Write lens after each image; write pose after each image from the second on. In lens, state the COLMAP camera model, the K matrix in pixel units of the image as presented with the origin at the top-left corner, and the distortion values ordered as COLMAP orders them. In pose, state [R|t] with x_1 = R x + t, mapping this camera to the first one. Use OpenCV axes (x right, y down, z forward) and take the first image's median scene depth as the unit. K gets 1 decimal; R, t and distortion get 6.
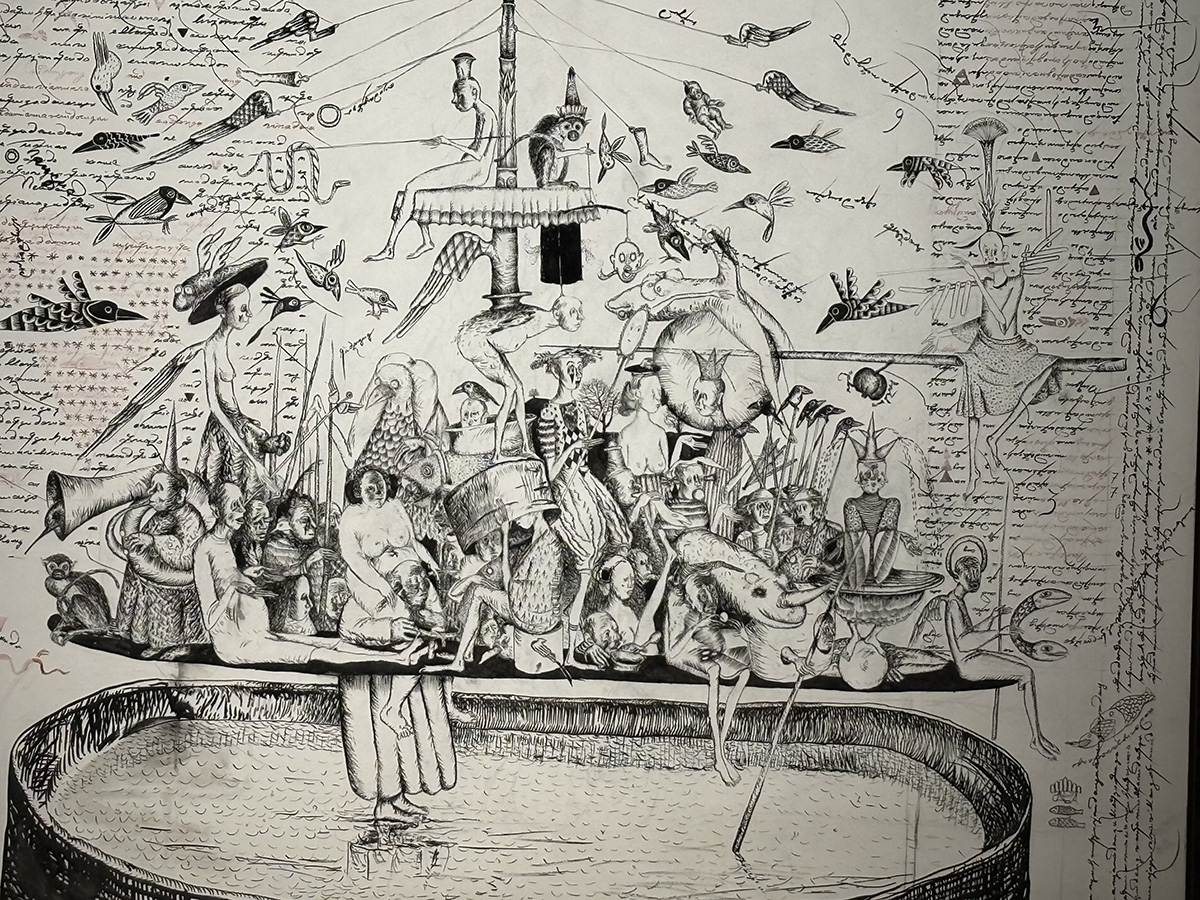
lens RADIAL K [[3748.6, 0, 607.1], [0, 3748.6, 452.4], [0, 0, 1]] dist [0.186350, 0.000000]
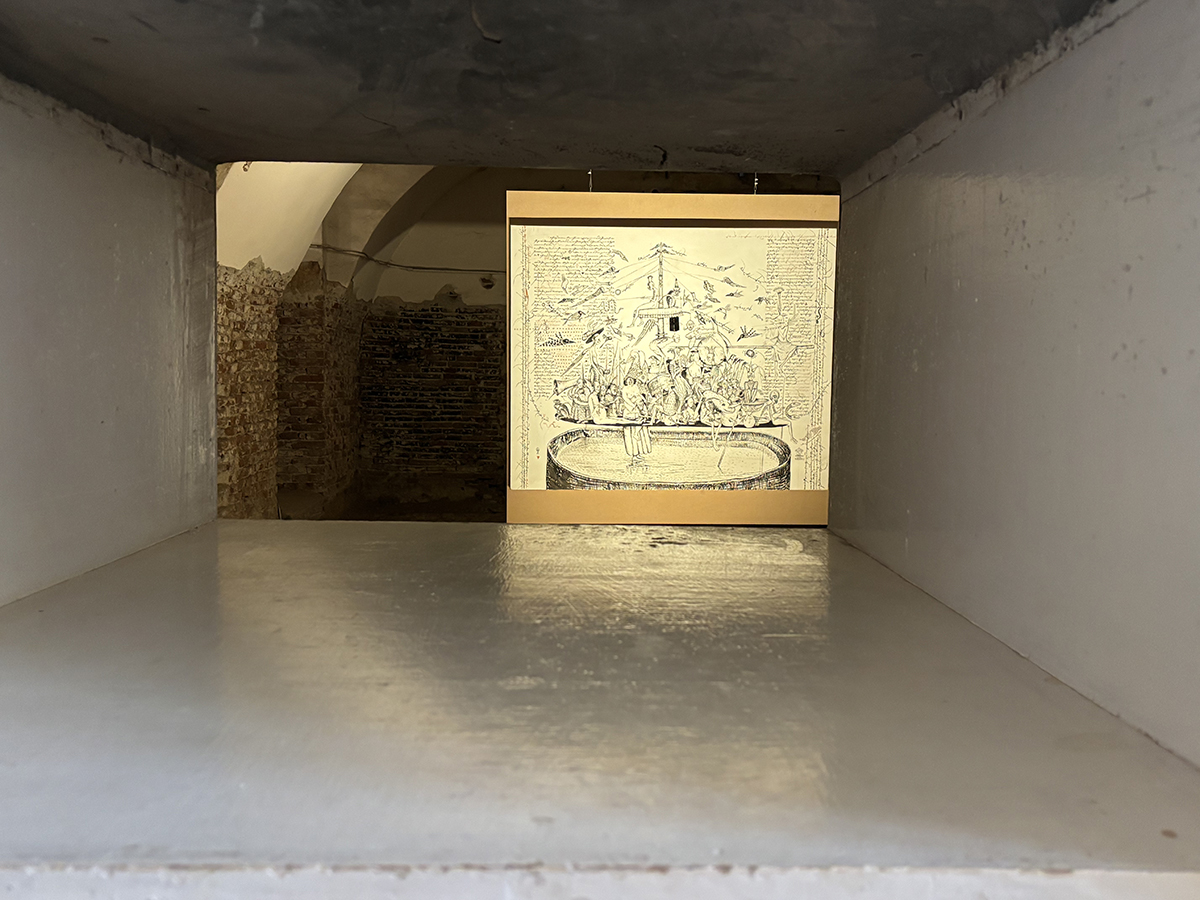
lens RADIAL K [[1117.5, 0, 595.9], [0, 1117.5, 451.4], [0, 0, 1]] dist [0.015236, 0.000000]
pose [[0.993544, -0.015103, -0.112440, 0.038420], [0.025079, 0.995818, 0.087850, -0.023470], [0.110643, -0.090102, 0.989768, -0.245434]]
